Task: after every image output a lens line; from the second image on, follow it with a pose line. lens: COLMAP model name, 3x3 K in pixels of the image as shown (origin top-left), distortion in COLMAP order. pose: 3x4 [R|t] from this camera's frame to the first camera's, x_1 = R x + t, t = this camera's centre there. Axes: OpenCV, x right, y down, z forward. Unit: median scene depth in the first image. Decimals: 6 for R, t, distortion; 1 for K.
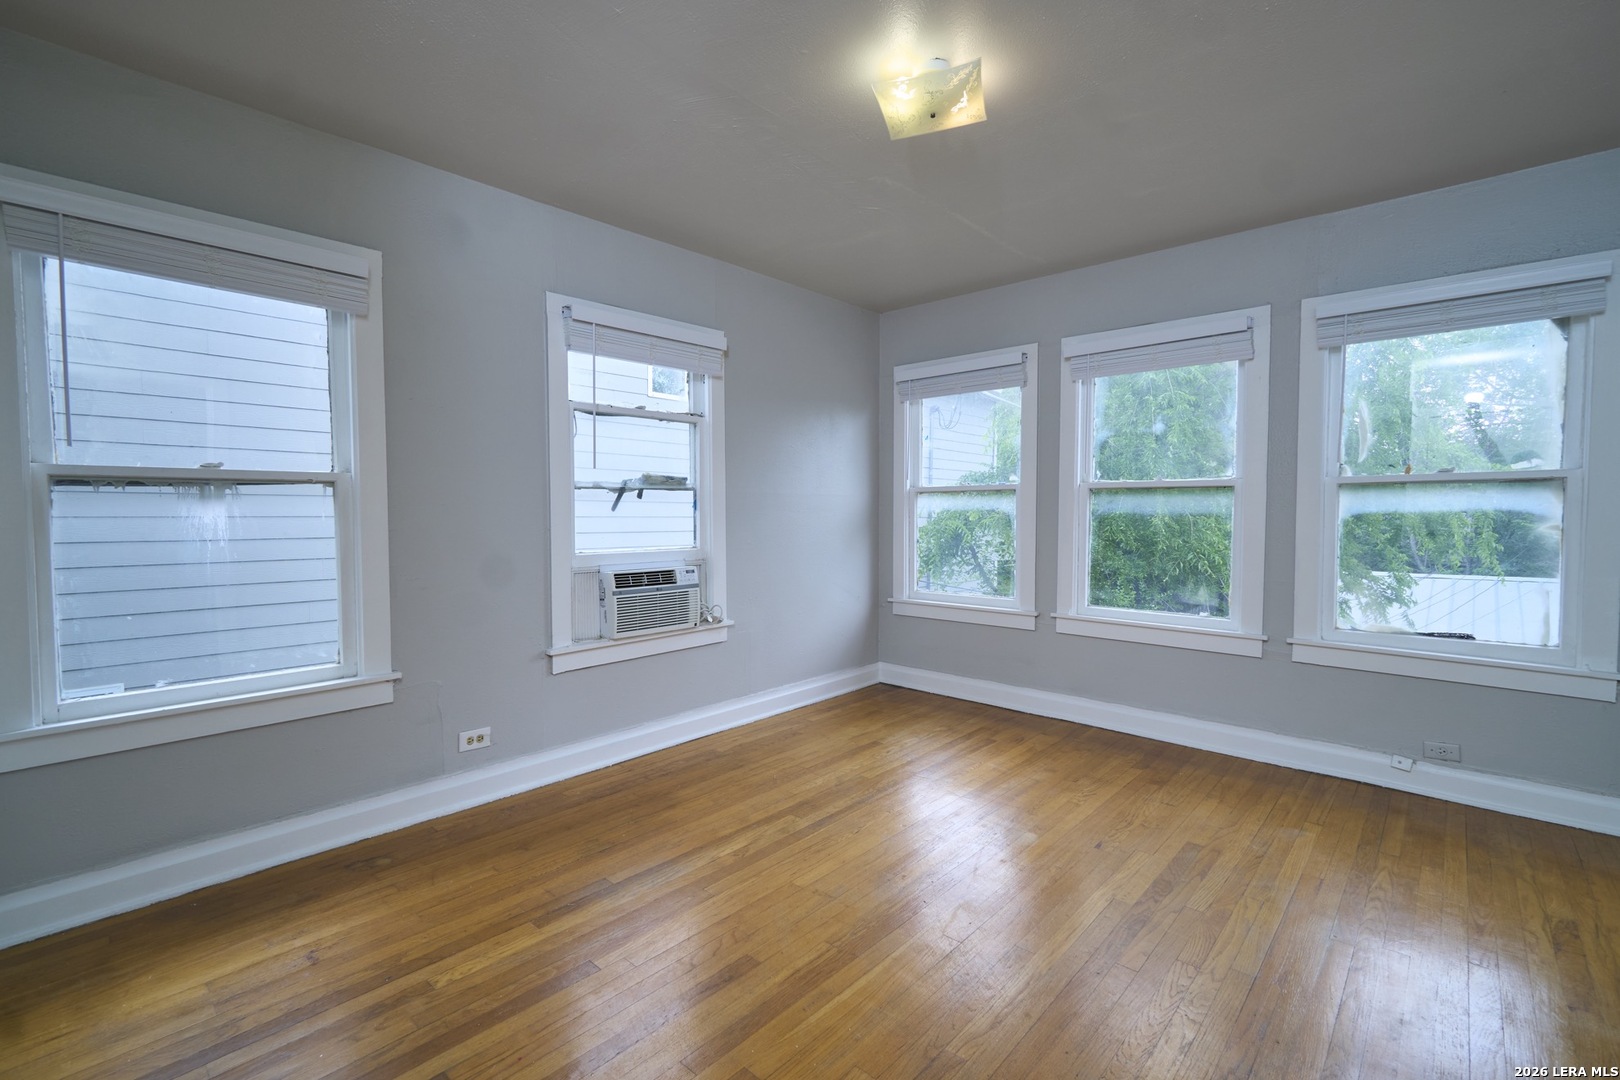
lens RADIAL K [[716.4, 0, 805.1], [0, 716.4, 537.1], [0, 0, 1]] dist [-0.000055, -0.000183]
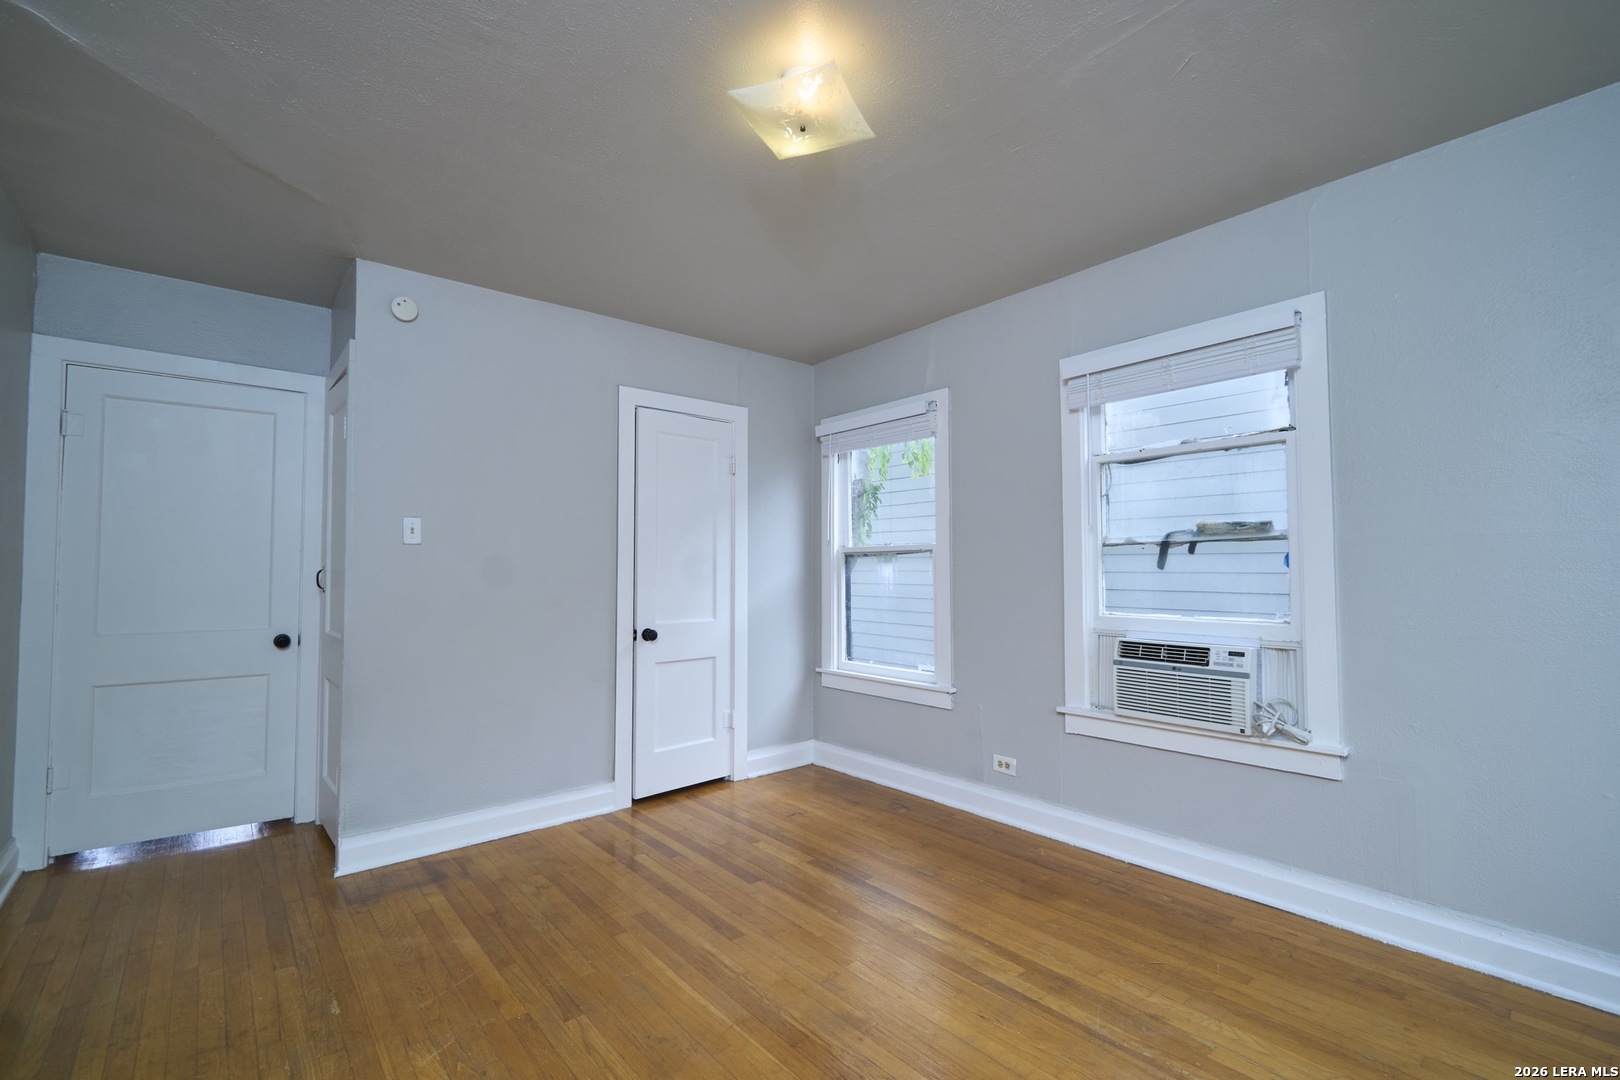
lens RADIAL K [[716.4, 0, 805.1], [0, 716.4, 537.1], [0, 0, 1]] dist [-0.000055, -0.000183]
pose [[-0.130261, -0.040127, -0.990667, 0.682398], [-0.033393, 0.998791, -0.036065, -0.032182], [0.990917, 0.028383, -0.131444, 0.743235]]
